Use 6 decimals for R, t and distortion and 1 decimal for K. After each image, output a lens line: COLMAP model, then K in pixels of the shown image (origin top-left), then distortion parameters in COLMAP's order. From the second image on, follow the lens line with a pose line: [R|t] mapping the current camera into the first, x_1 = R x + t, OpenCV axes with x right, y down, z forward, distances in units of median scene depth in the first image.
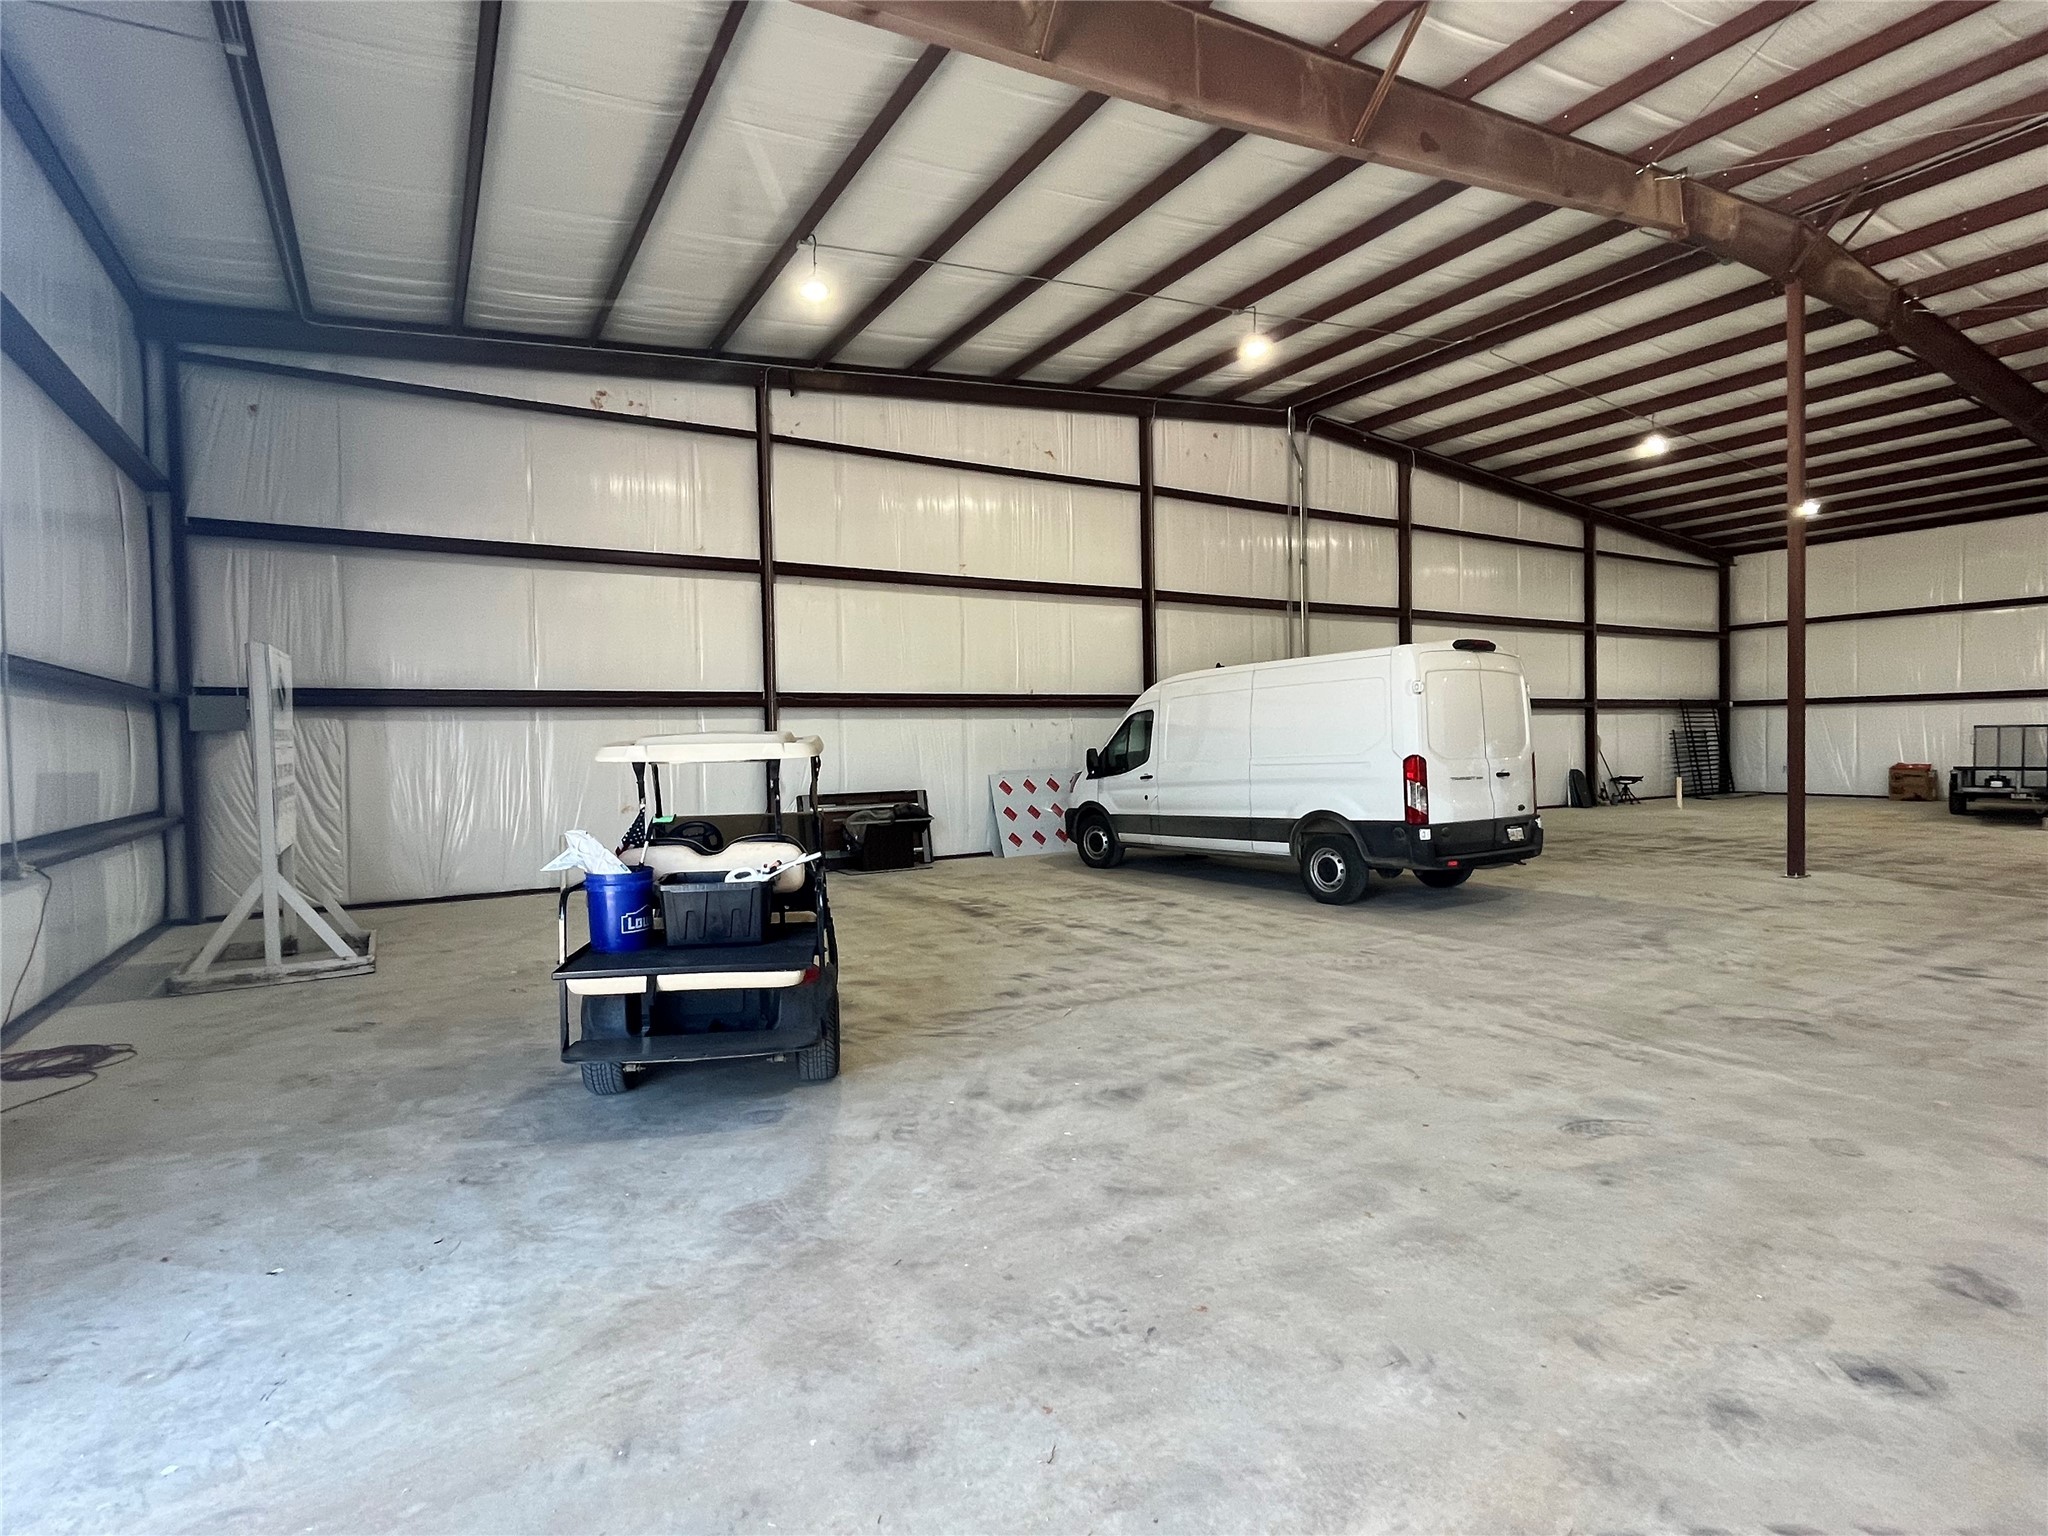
lens RADIAL K [[1015.4, 0, 1020.8], [0, 1015.4, 765.4], [0, 0, 1]] dist [-0.003752, -0.000318]
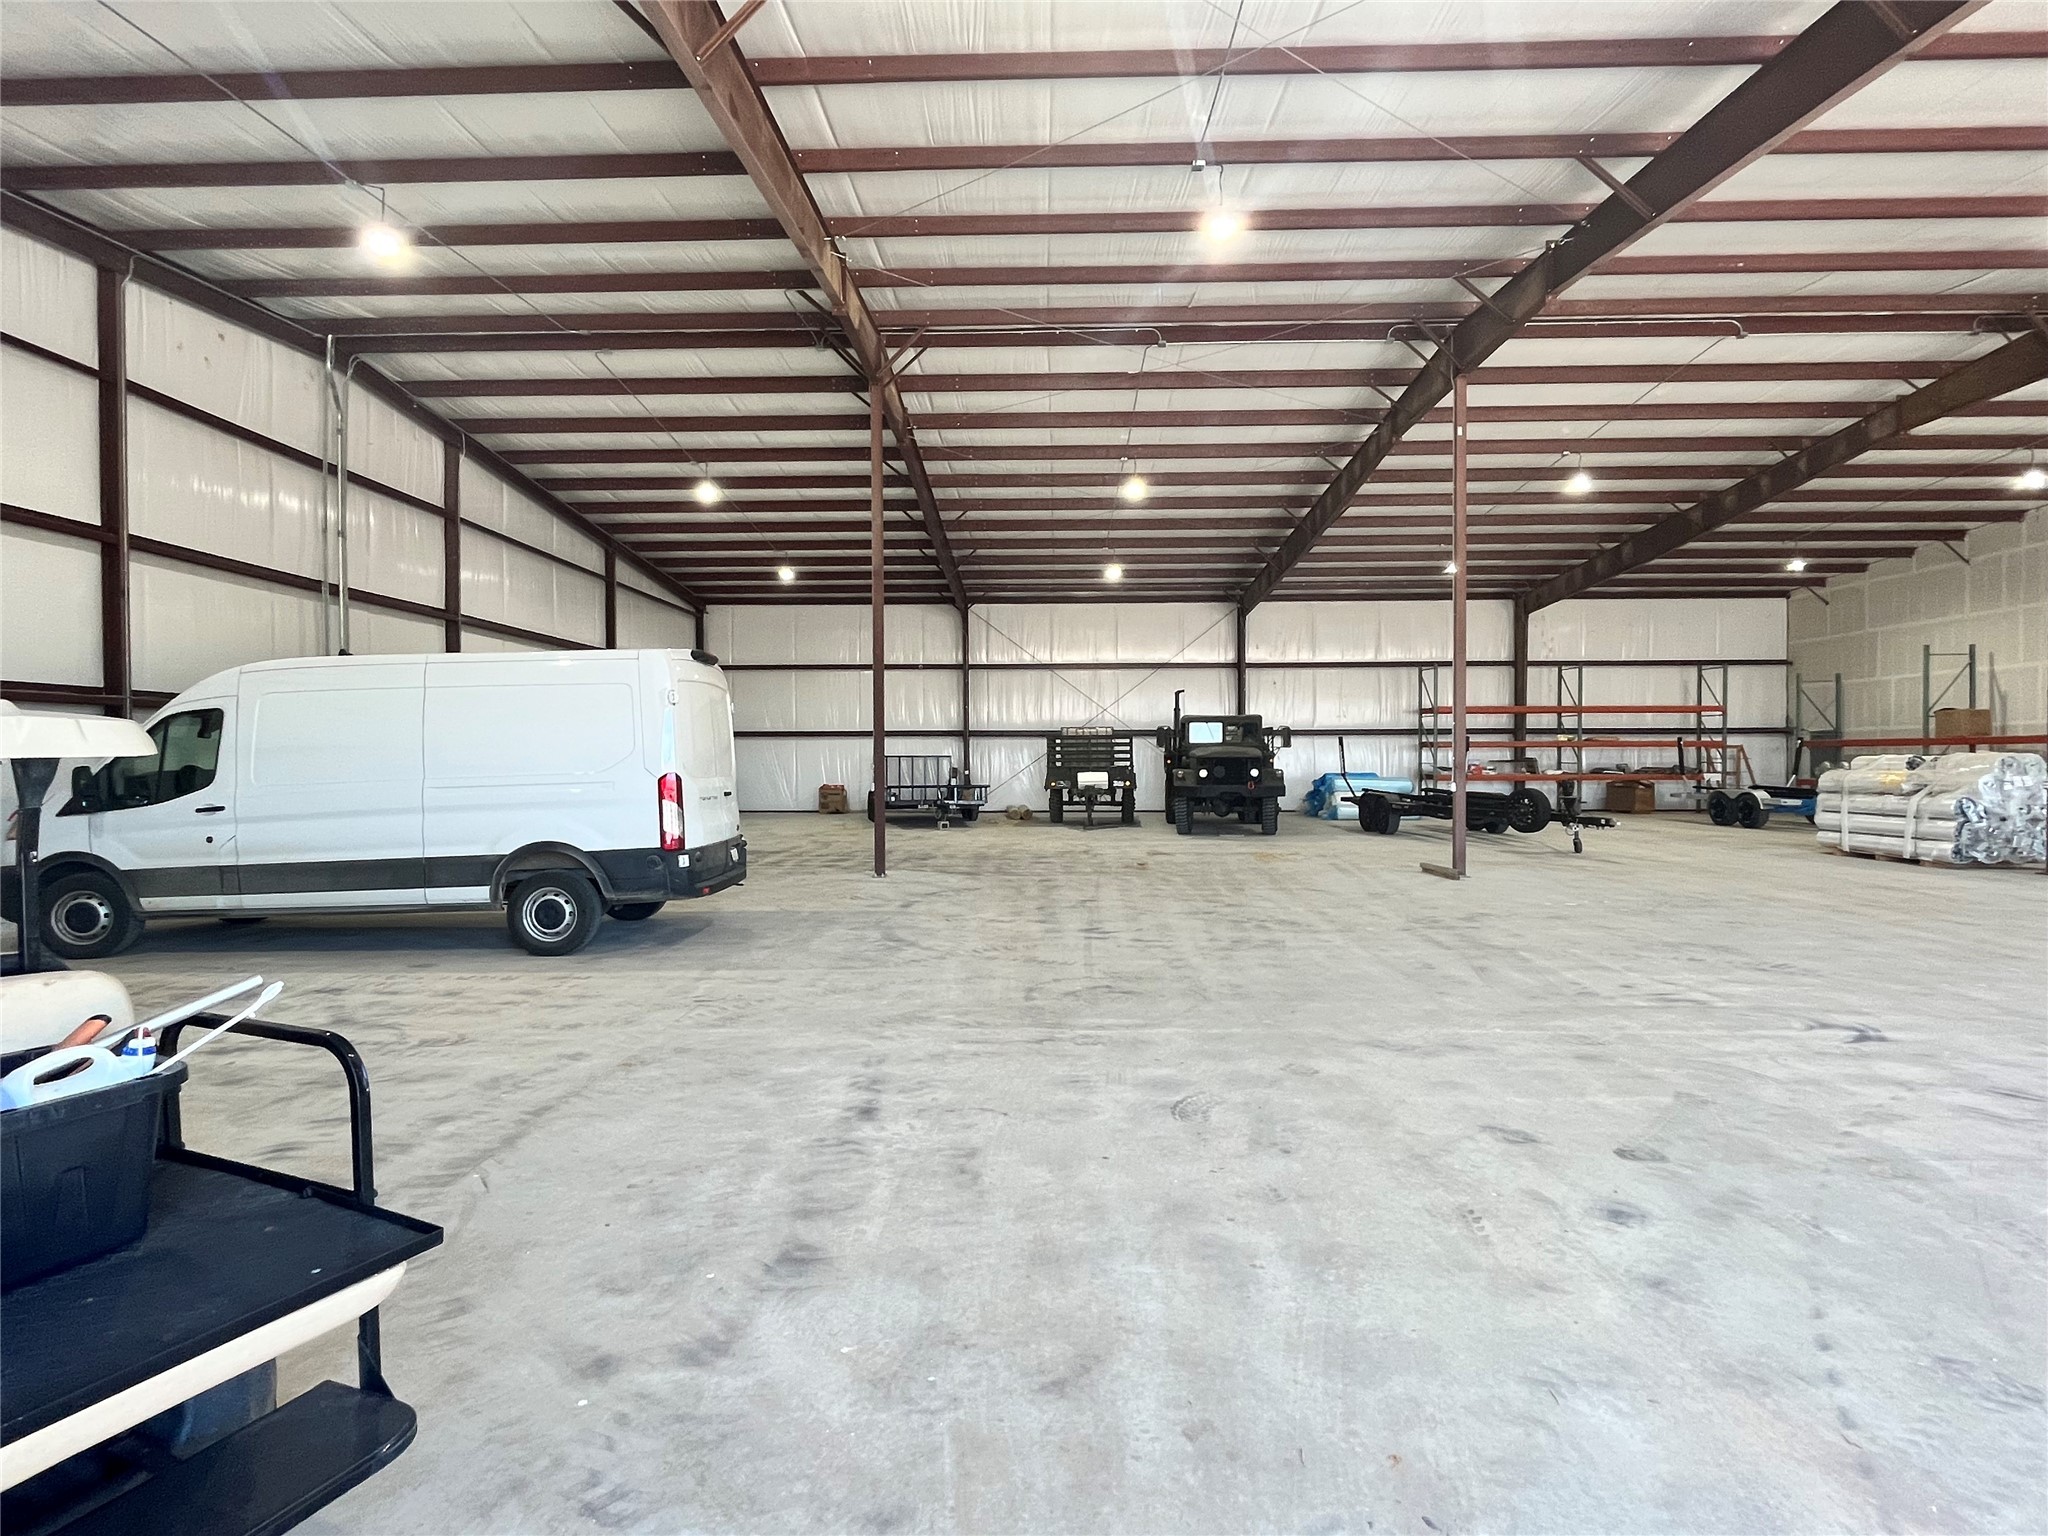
lens RADIAL K [[1015.4, 0, 1015.9], [0, 1015.4, 767.6], [0, 0, 1]] dist [-0.003752, -0.000318]
pose [[0.536974, 0.006291, 0.843575, -0.165721], [0.015302, 0.999735, -0.017196, 0.004081], [-0.843460, 0.022143, 0.536735, 0.213817]]
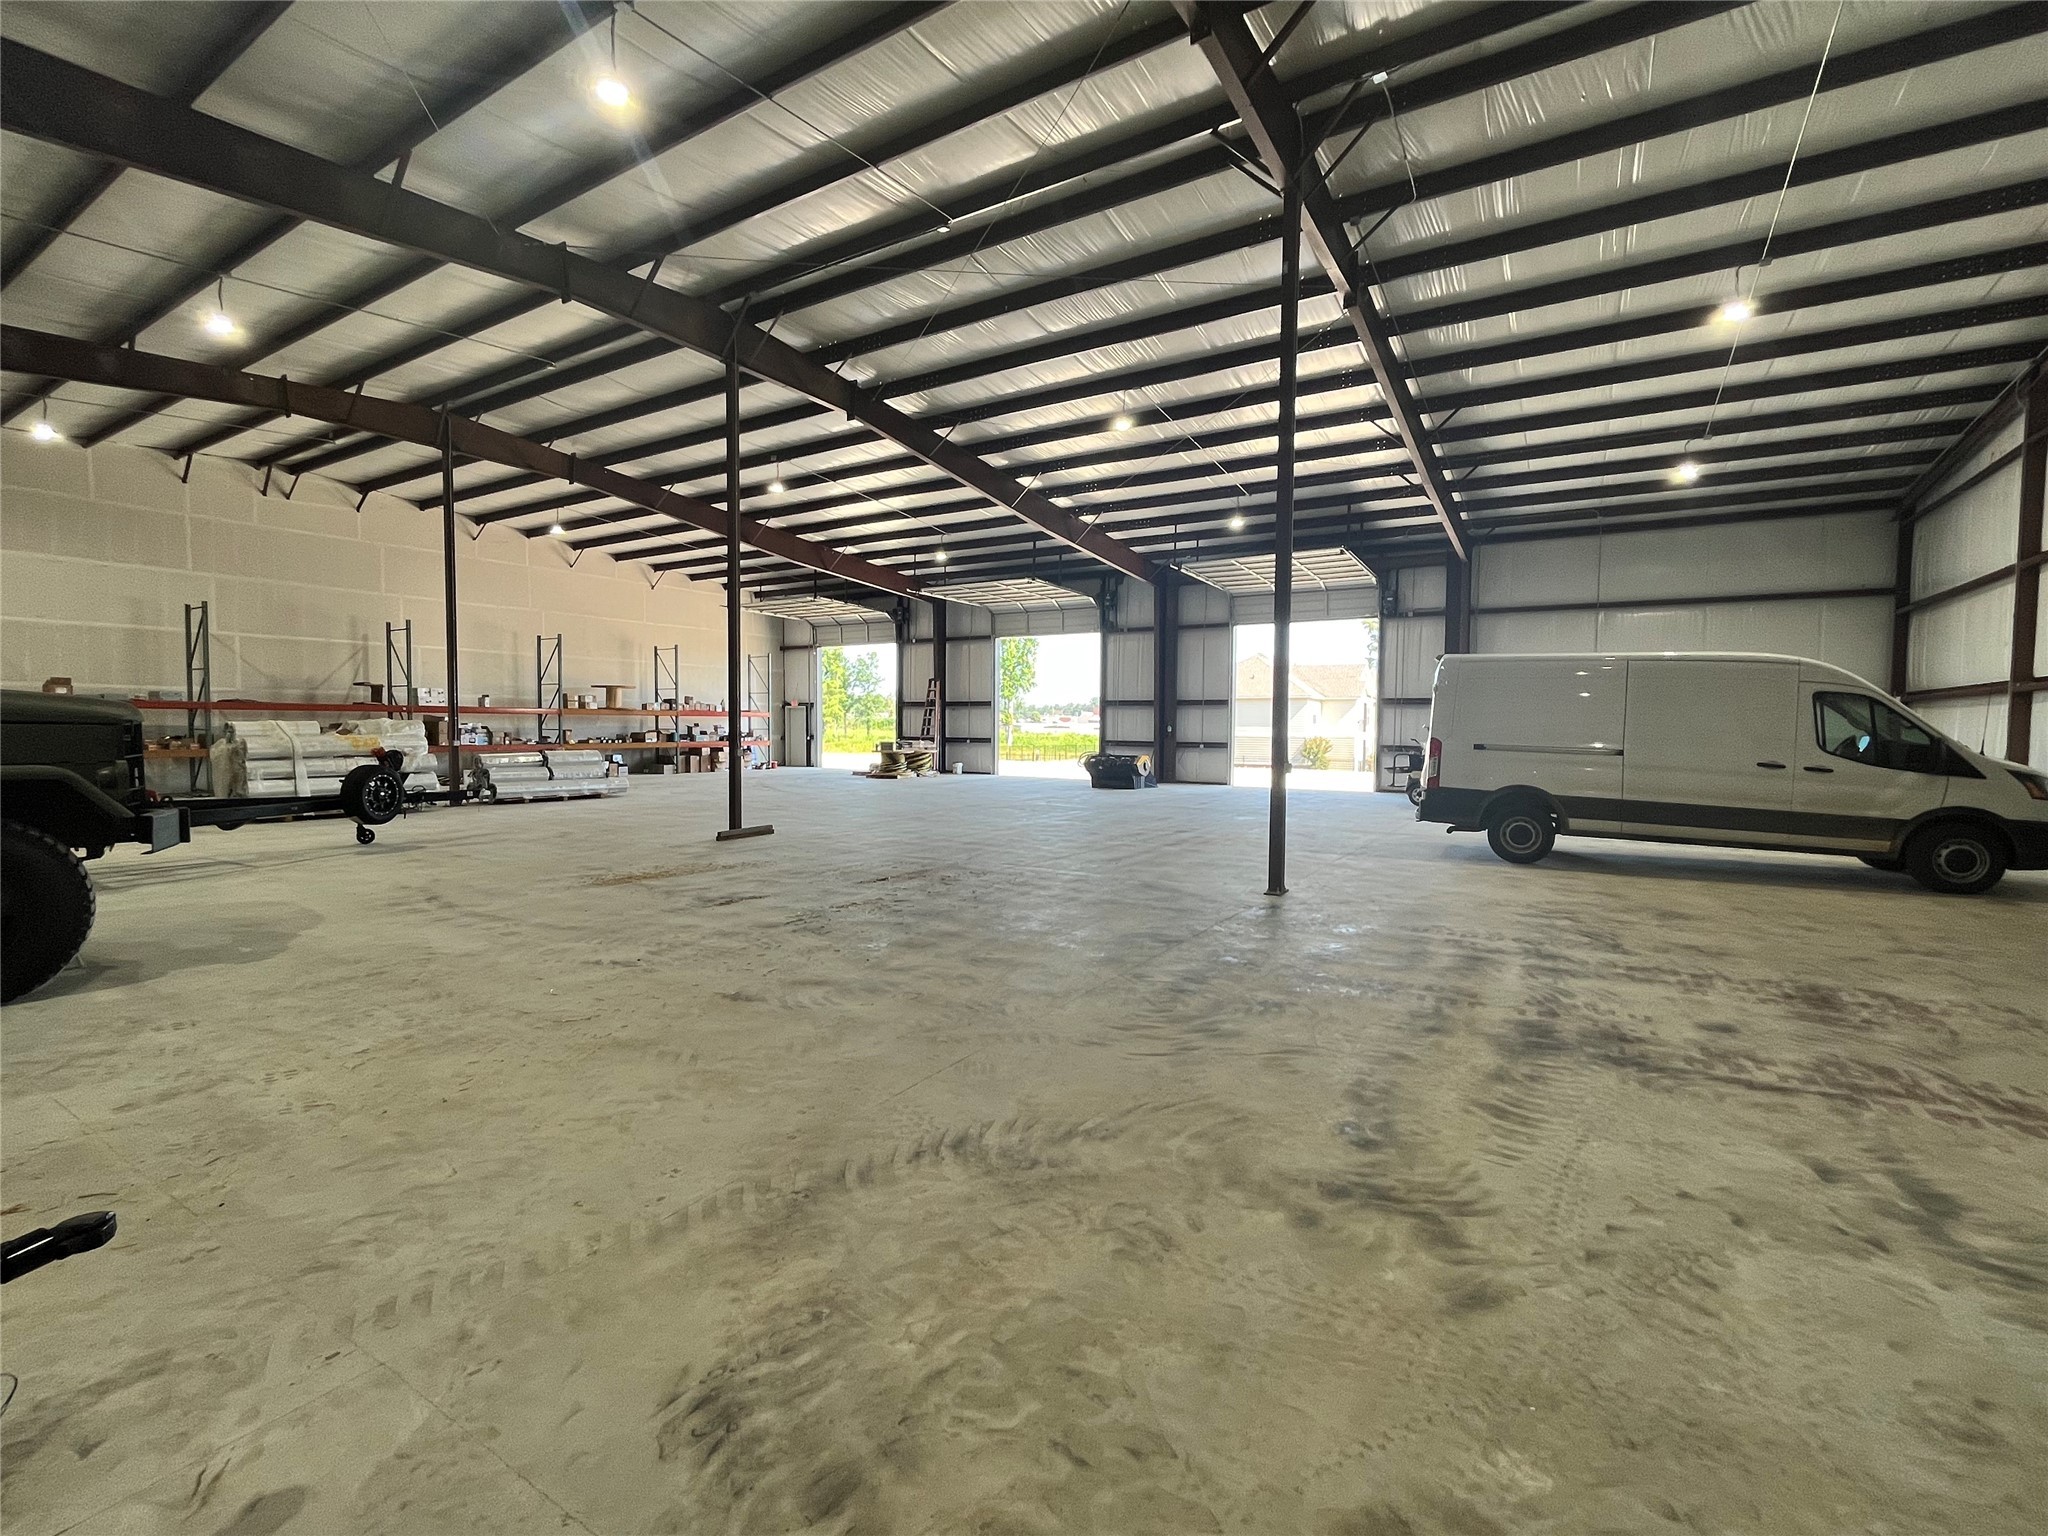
lens RADIAL K [[913.6, 0, 1017.6], [0, 913.6, 762.7], [0, 0, 1]] dist [-0.001785, -0.000086]
pose [[-0.892550, 0.029824, -0.449961, 1.075513], [-0.002923, 0.997407, 0.071906, -0.046296], [0.450939, 0.065495, -0.890148, 1.366800]]
